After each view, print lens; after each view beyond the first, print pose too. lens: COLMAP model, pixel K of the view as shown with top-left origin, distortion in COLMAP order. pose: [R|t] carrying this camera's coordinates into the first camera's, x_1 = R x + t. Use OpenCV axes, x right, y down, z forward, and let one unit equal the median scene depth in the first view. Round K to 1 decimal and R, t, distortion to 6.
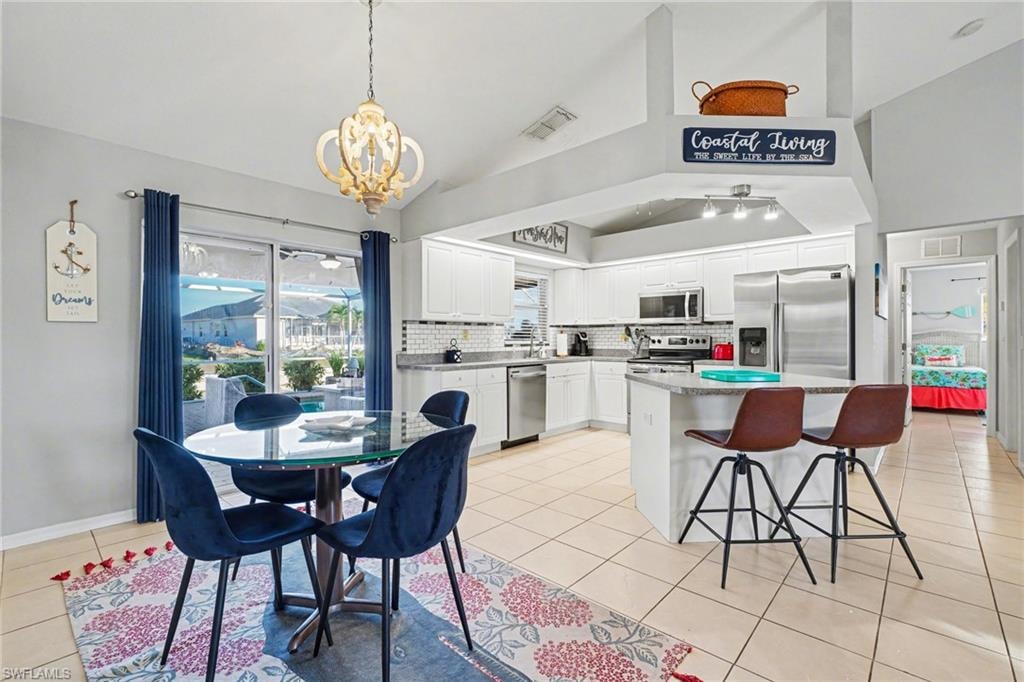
lens RADIAL K [[455.6, 0, 507.1], [0, 455.6, 339.3], [0, 0, 1]] dist [0.001246, -0.001334]
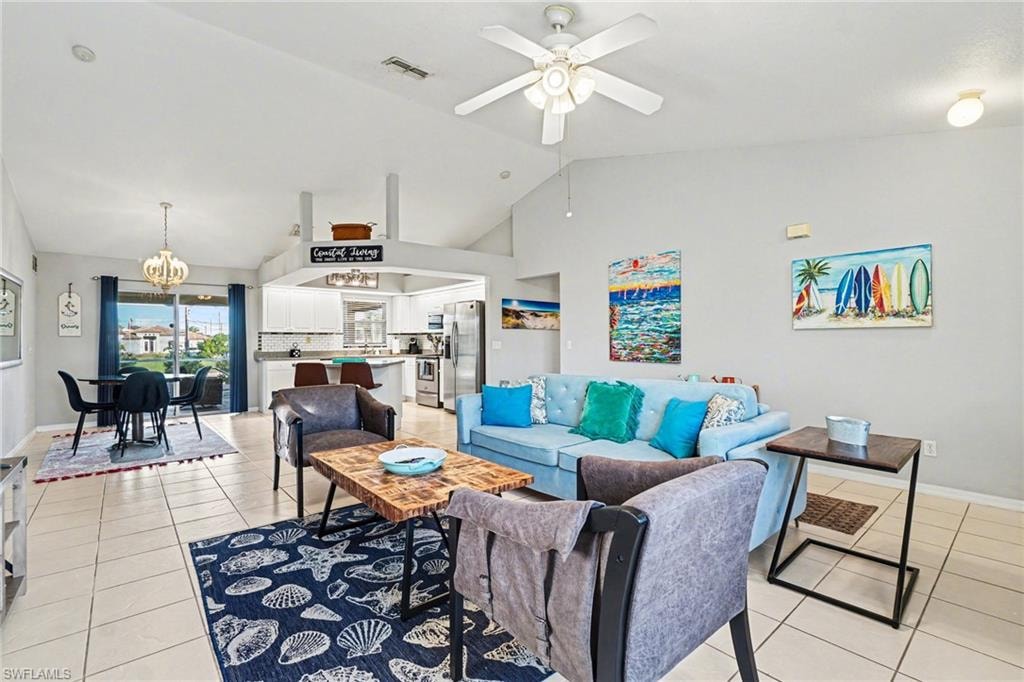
lens RADIAL K [[455.6, 0, 510.2], [0, 455.6, 340.0], [0, 0, 1]] dist [0.001246, -0.001334]
pose [[0.992915, -0.003128, -0.118787, 0.816518], [0.002677, 0.999989, -0.003959, -0.003039], [0.118798, 0.003613, 0.992912, -0.543216]]
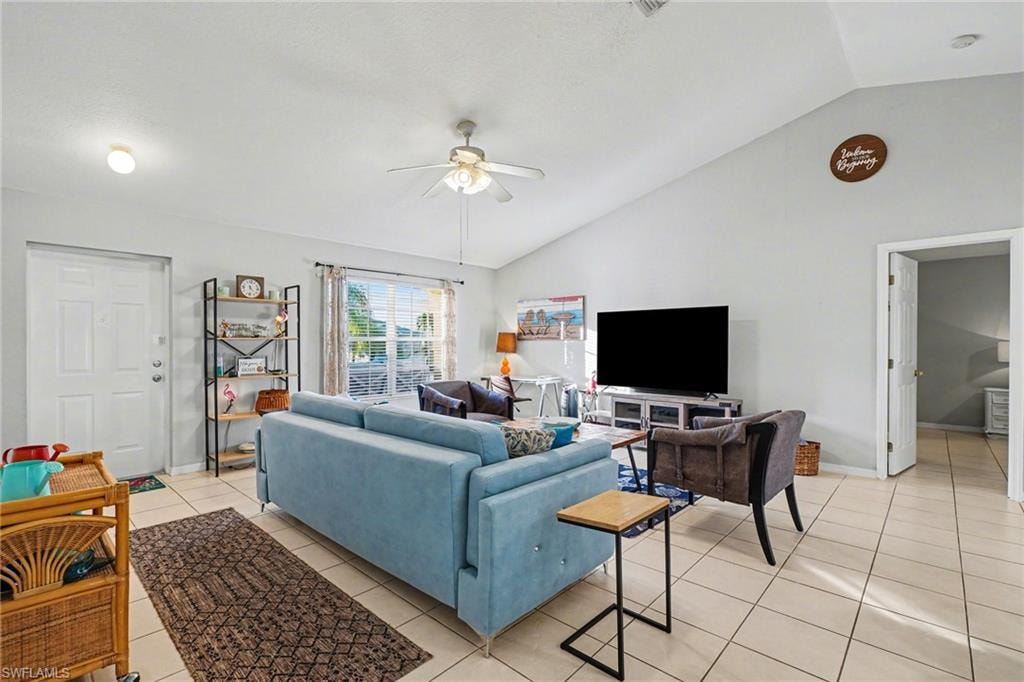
lens RADIAL K [[459.9, 0, 508.0], [0, 459.9, 344.0], [0, 0, 1]] dist [-0.000521, 0.000129]
pose [[-0.999986, 0.004270, 0.003056, 0.744423], [0.004275, 0.999989, 0.001802, -0.014558], [-0.003048, 0.001816, -0.999994, 0.702052]]
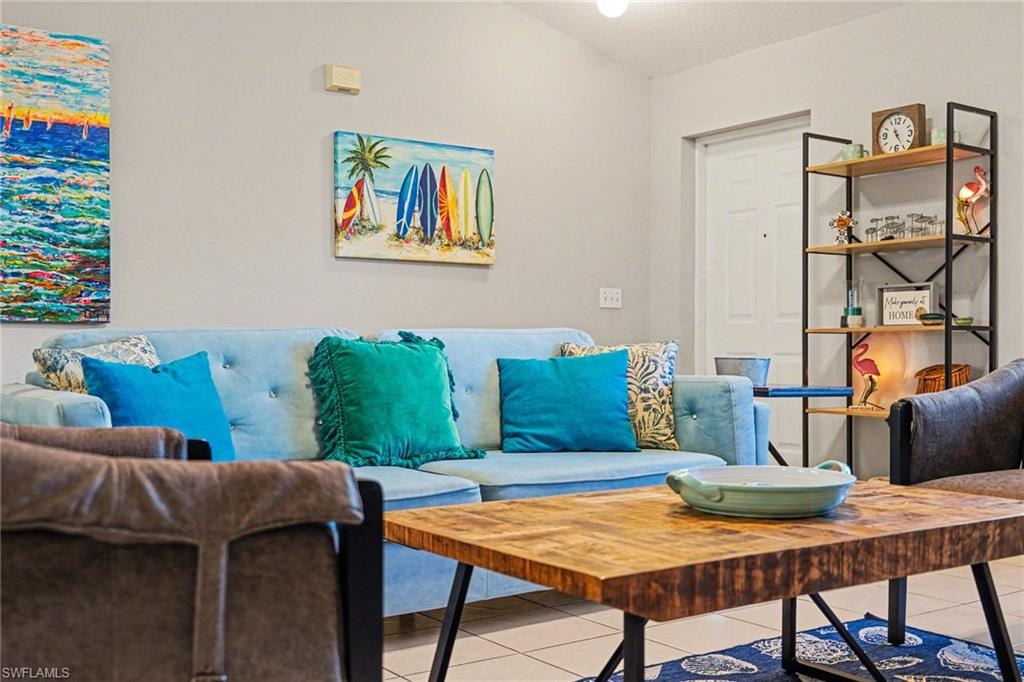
lens RADIAL K [[1094.9, 0, 503.1], [0, 1094.9, 362.5], [0, 0, 1]] dist [-0.003517, 0.000000]
pose [[0.218866, -0.009870, 0.975705, 0.221536], [0.000363, 0.999950, 0.010034, 0.067923], [-0.975755, -0.001842, 0.218859, -0.074640]]
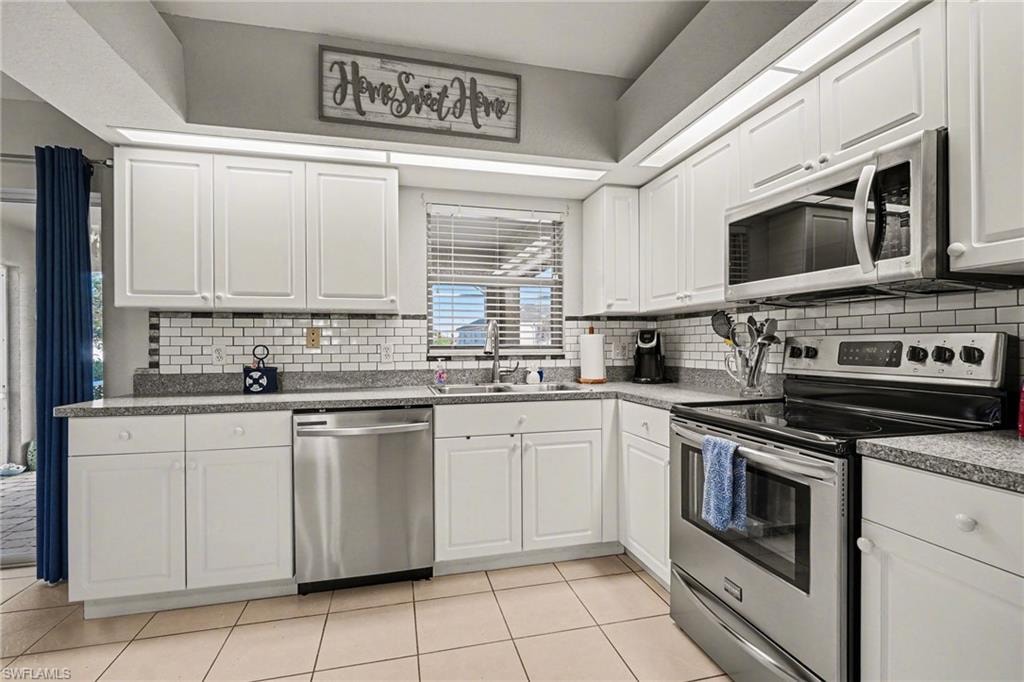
lens RADIAL K [[455.6, 0, 511.3], [0, 455.6, 349.1], [0, 0, 1]] dist [0.001246, -0.001334]
pose [[0.836075, 0.005344, -0.548589, 0.373339], [0.001130, 0.999934, 0.011464, -0.002434], [0.548614, -0.010204, 0.836014, 0.679800]]
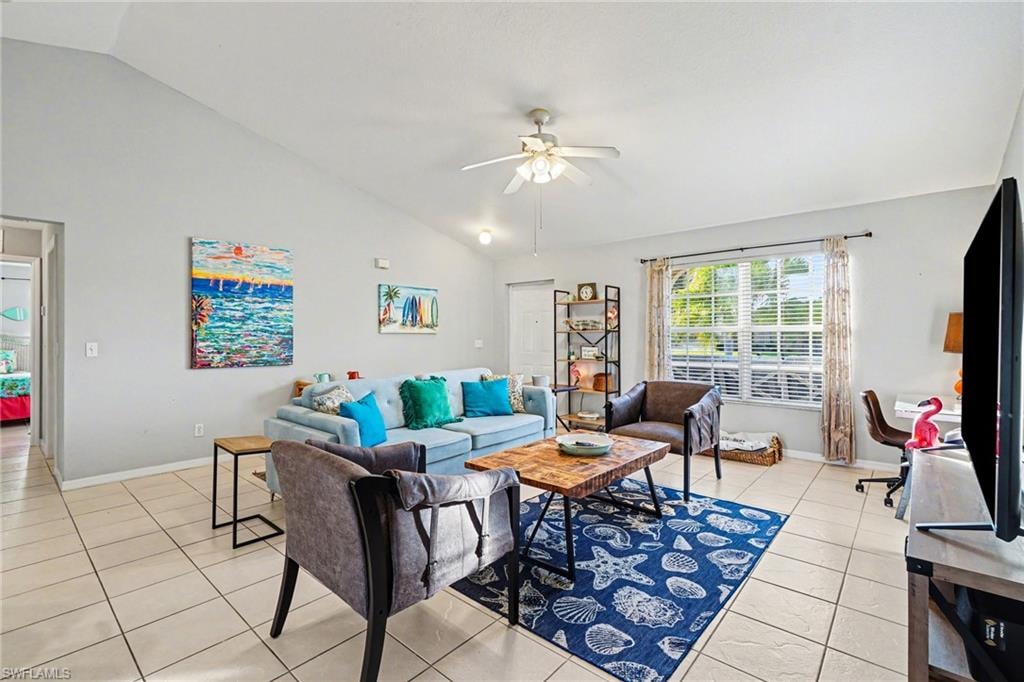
lens RADIAL K [[455.6, 0, 501.4], [0, 455.6, 334.4], [0, 0, 1]] dist [0.001246, -0.001334]
pose [[-0.015000, 0.006624, 0.999866, 0.092761], [0.004236, 0.999969, -0.006562, -0.011799], [-0.999879, 0.004137, -0.015027, 0.031753]]
